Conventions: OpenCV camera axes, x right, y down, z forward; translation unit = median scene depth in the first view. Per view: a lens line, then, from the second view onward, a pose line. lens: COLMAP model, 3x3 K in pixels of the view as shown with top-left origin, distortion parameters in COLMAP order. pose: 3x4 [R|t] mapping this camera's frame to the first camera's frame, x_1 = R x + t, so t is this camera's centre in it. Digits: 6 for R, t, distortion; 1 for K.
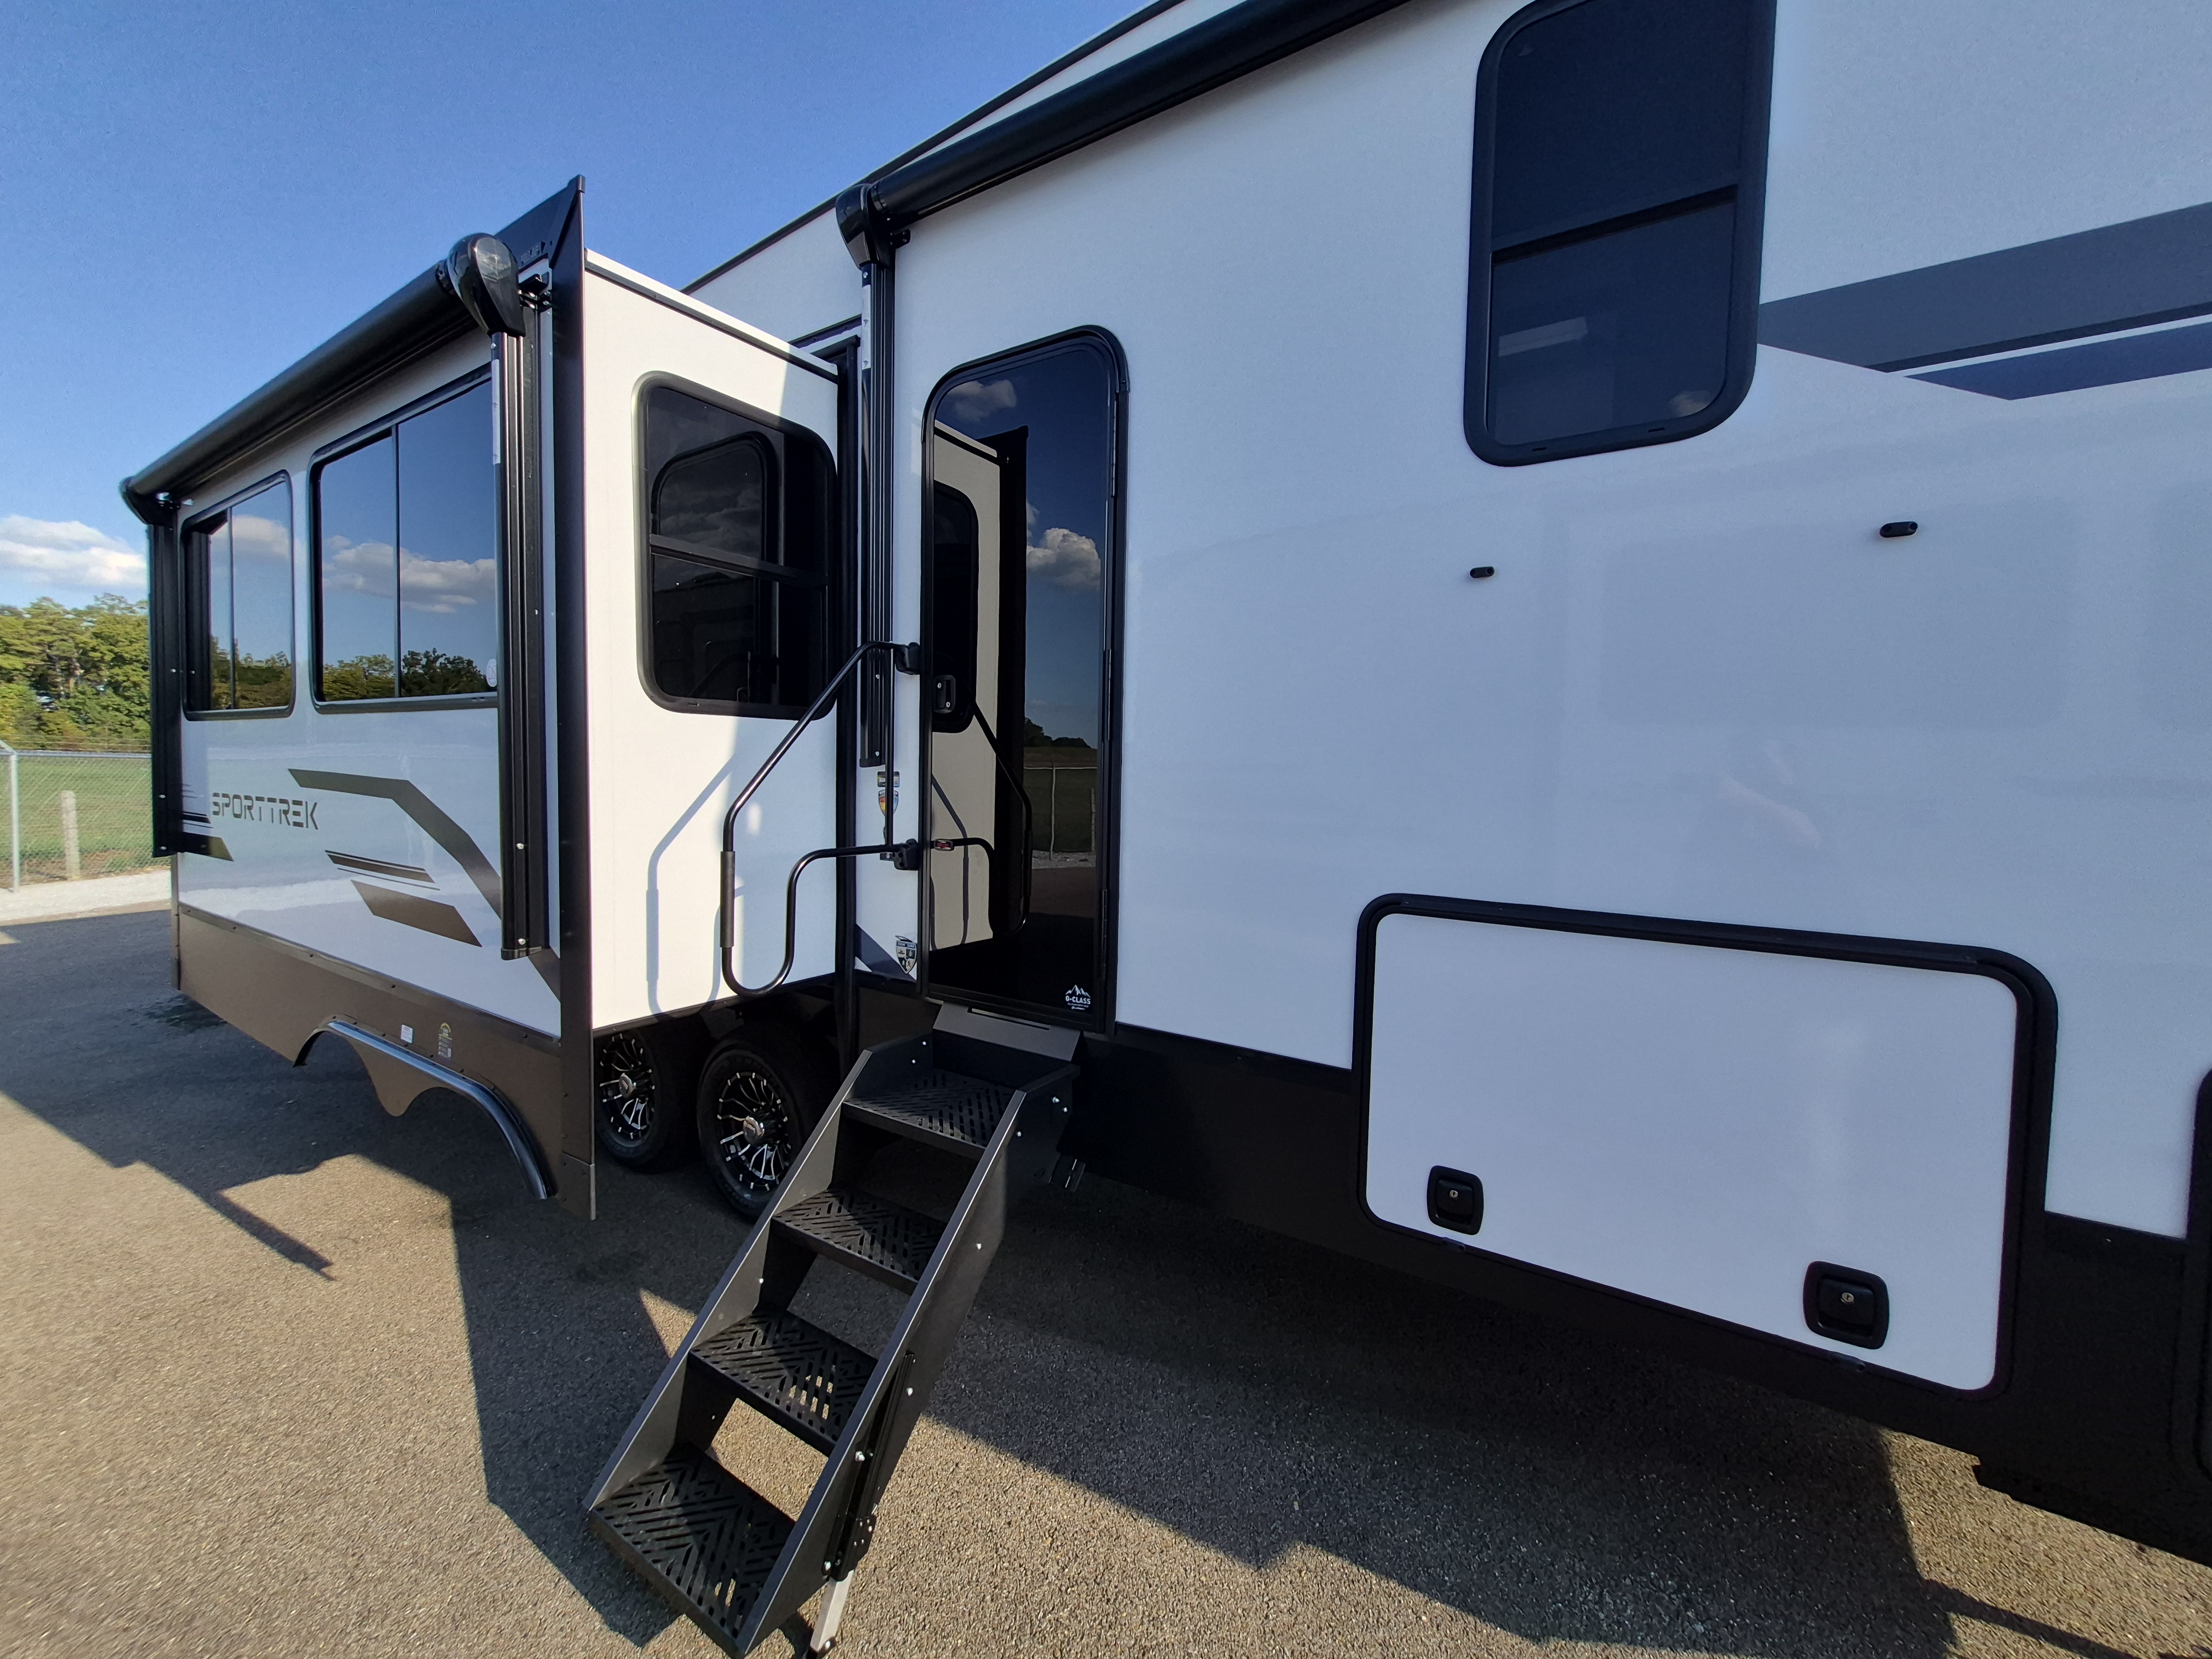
lens RADIAL K [[862.8, 0, 1103.7], [0, 862.8, 817.3], [0, 0, 1]] dist [0.002998, -0.001902]
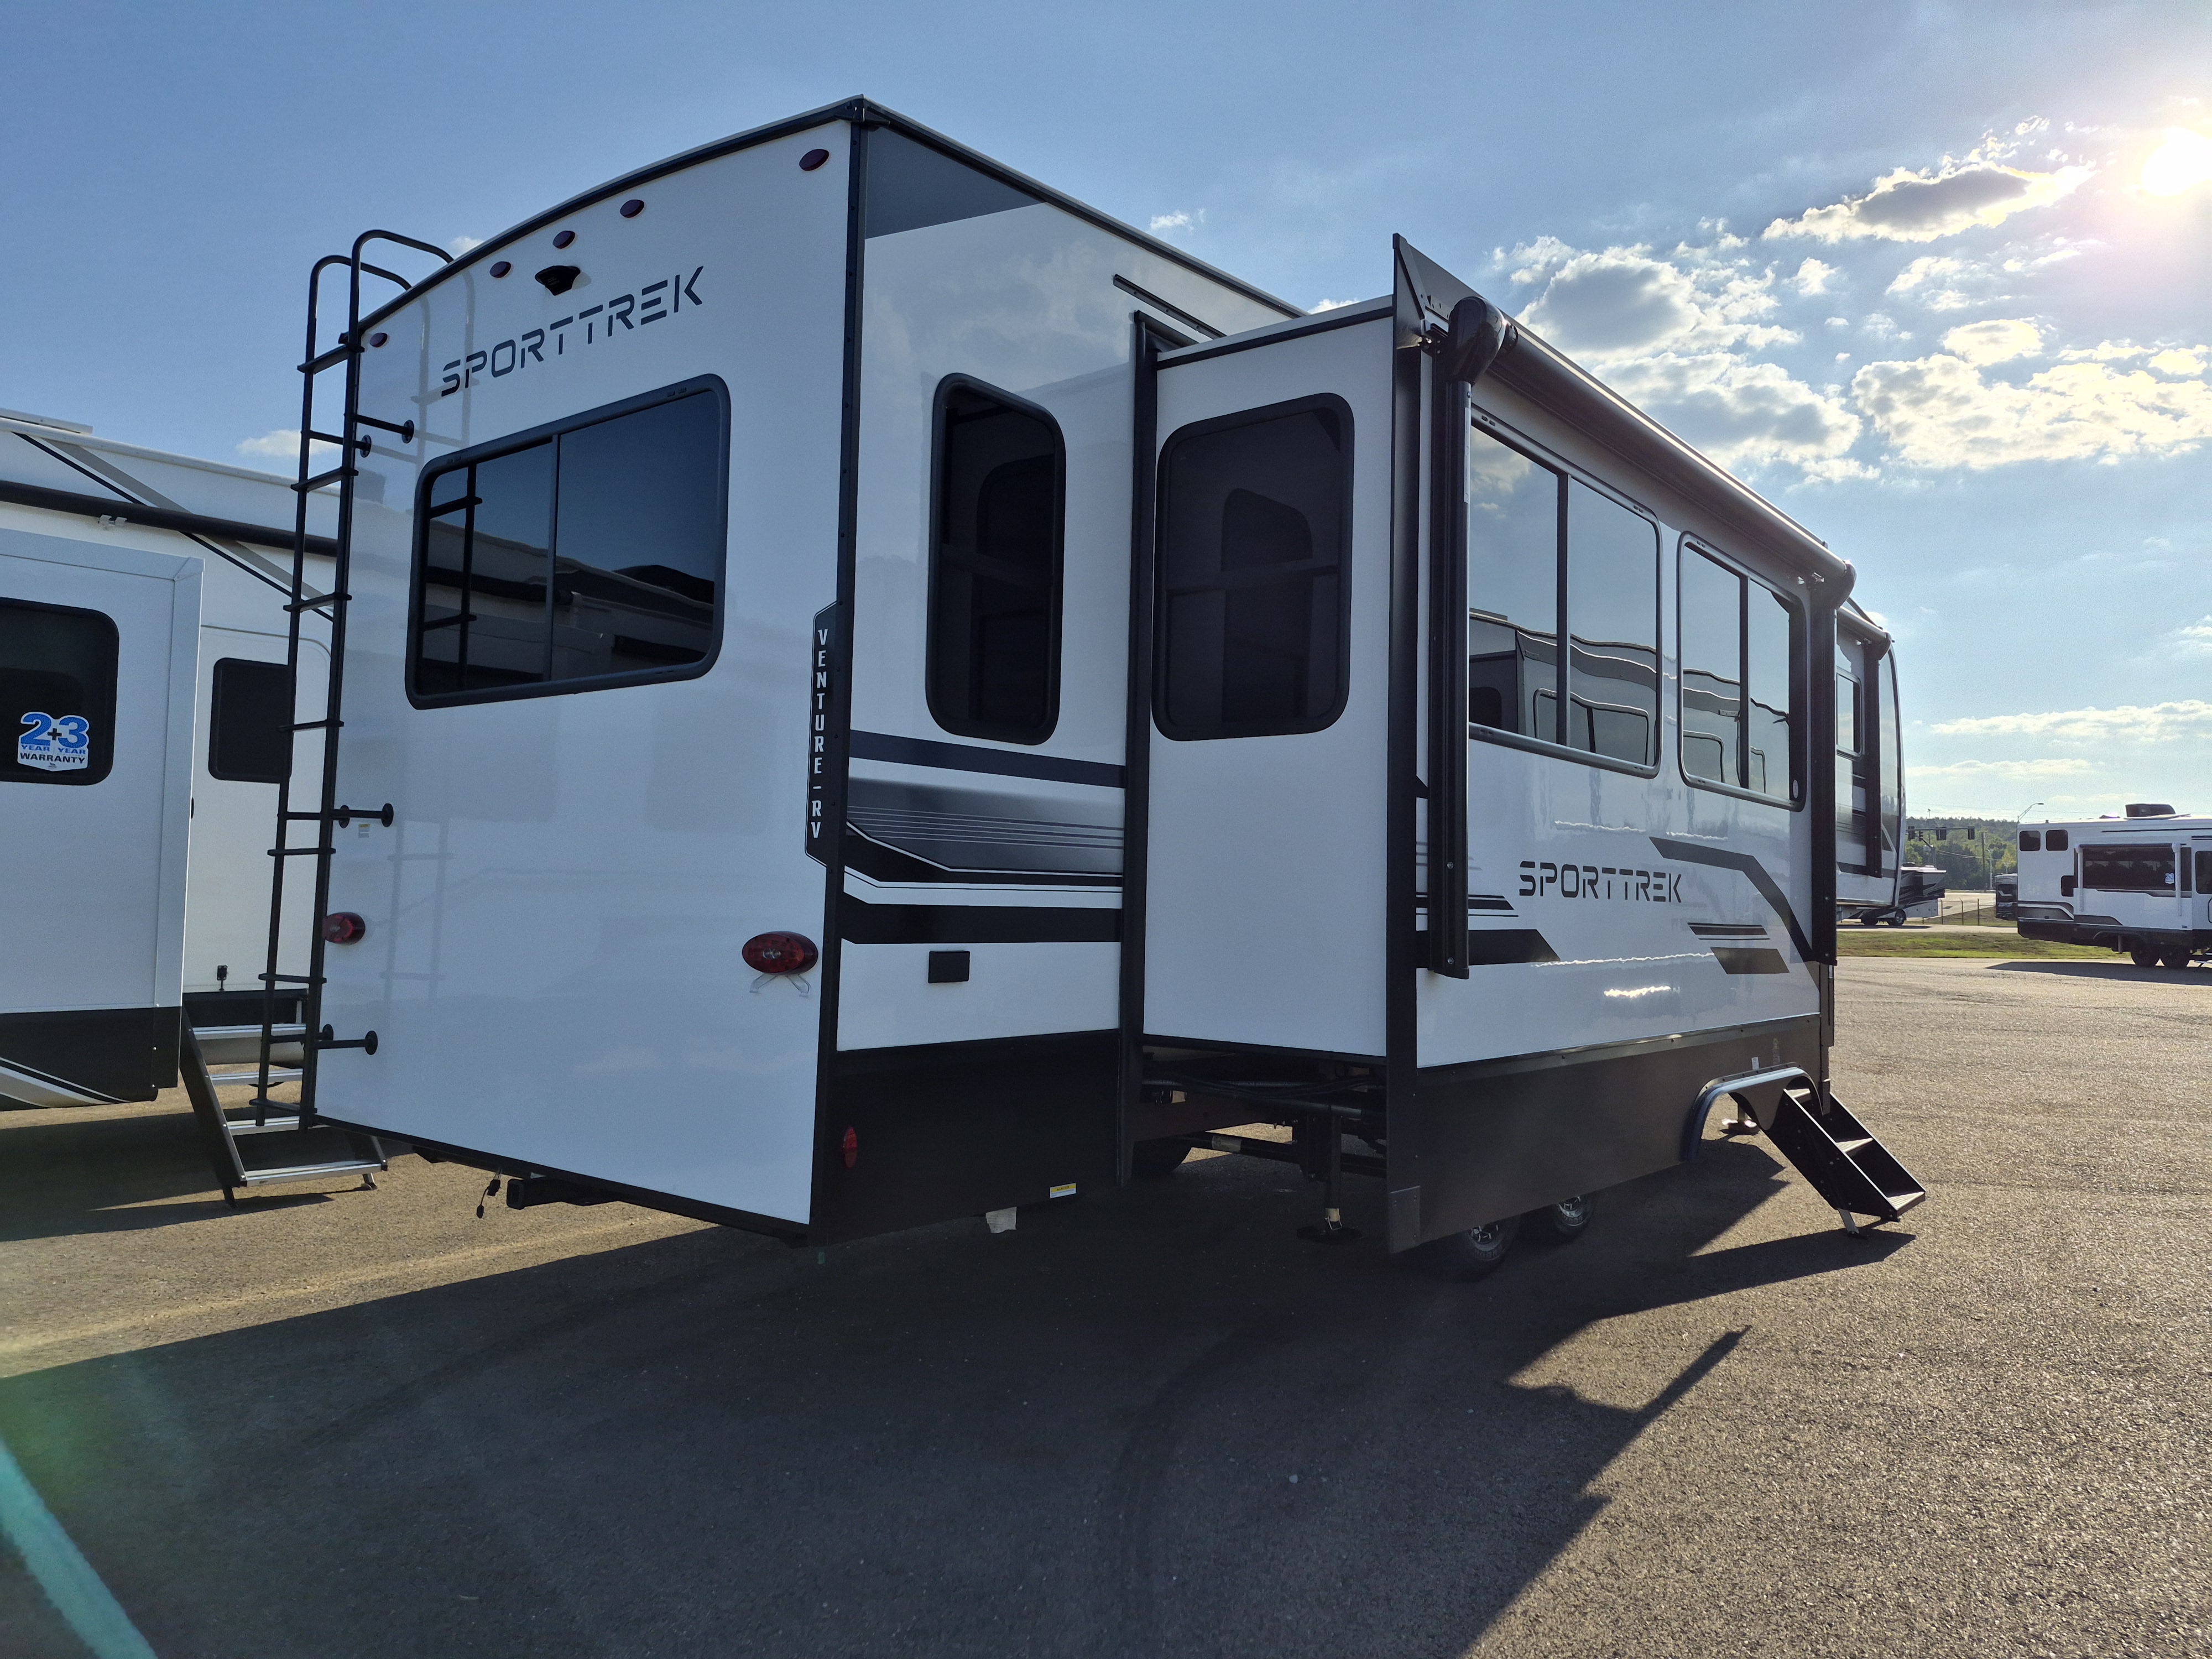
lens RADIAL K [[1515.4, 0, 1103.8], [0, 1515.4, 820.7], [0, 0, 1]] dist [-0.001361, -0.011671]
pose [[0.108602, 0.040936, 0.993242, -2.591470], [0.031998, 0.998490, -0.044651, -0.021470], [-0.993570, 0.036631, 0.107128, 1.417956]]
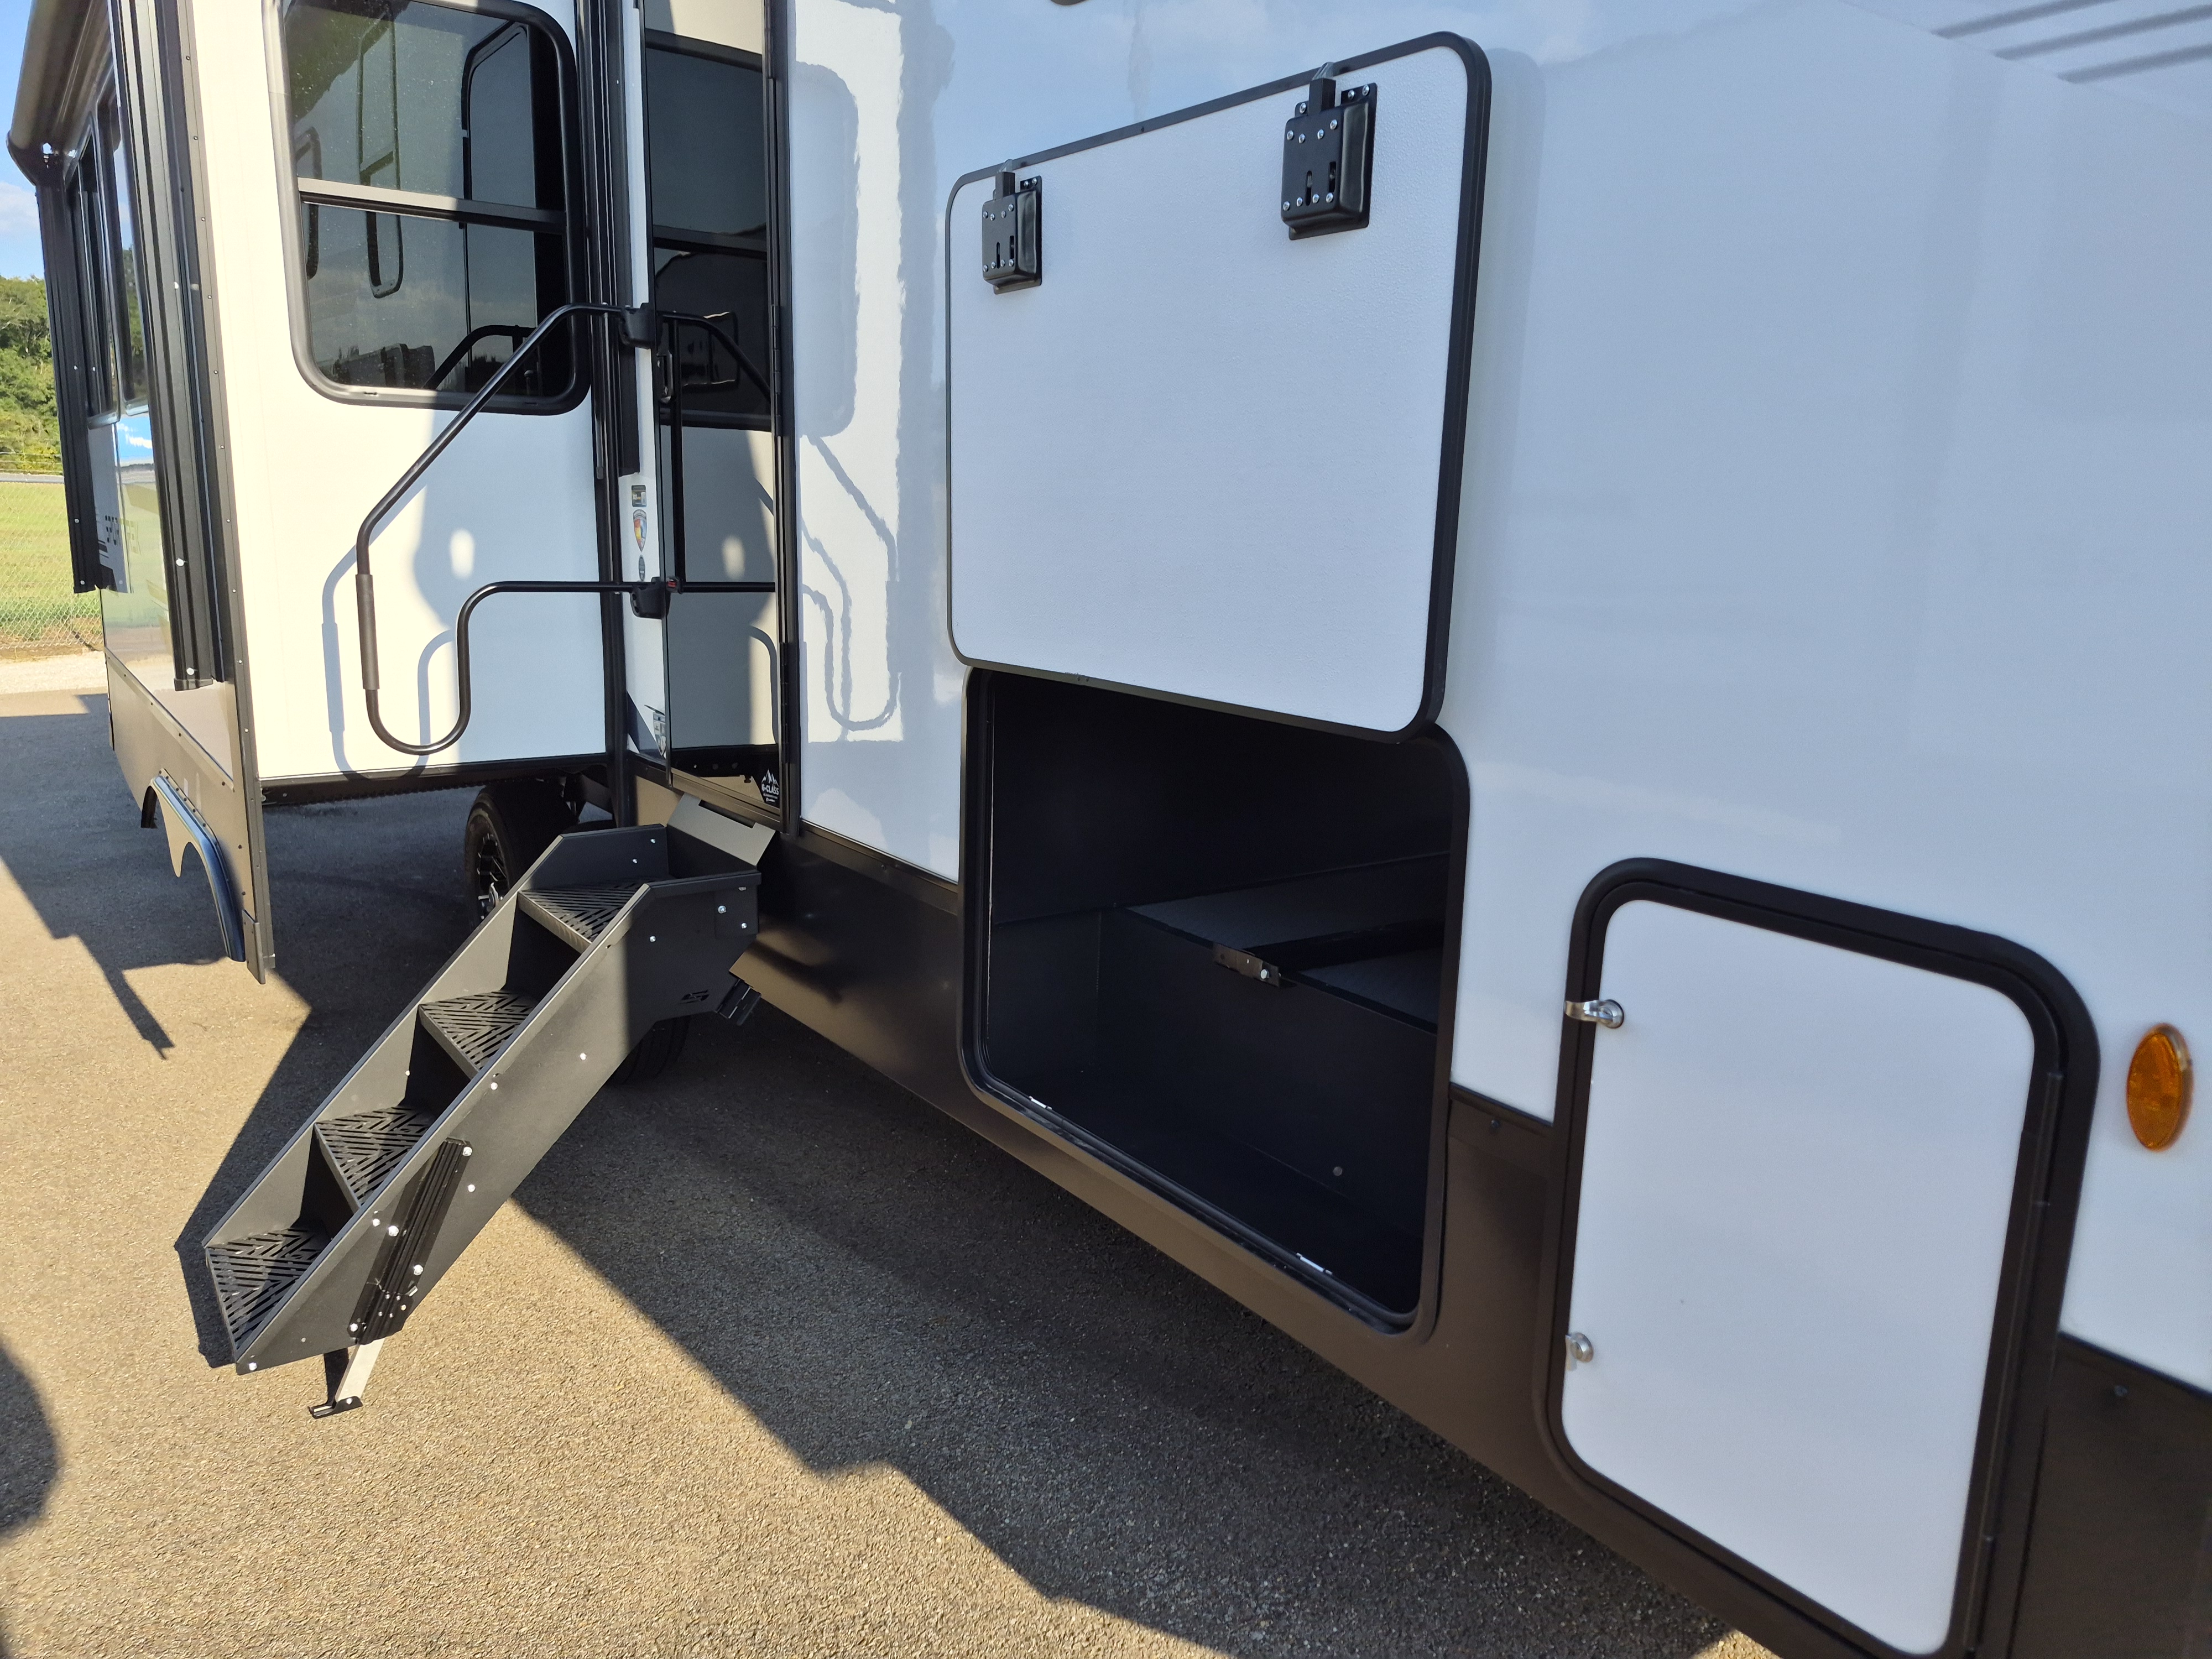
lens RADIAL K [[1515.4, 0, 1105.3], [0, 1515.4, 830.6], [0, 0, 1]] dist [-0.001361, -0.011671]
pose [[0.939098, 0.081973, -0.333730, 0.474033], [-0.032908, 0.988122, 0.150107, 0.026442], [0.342071, -0.129983, 0.930641, -0.093237]]
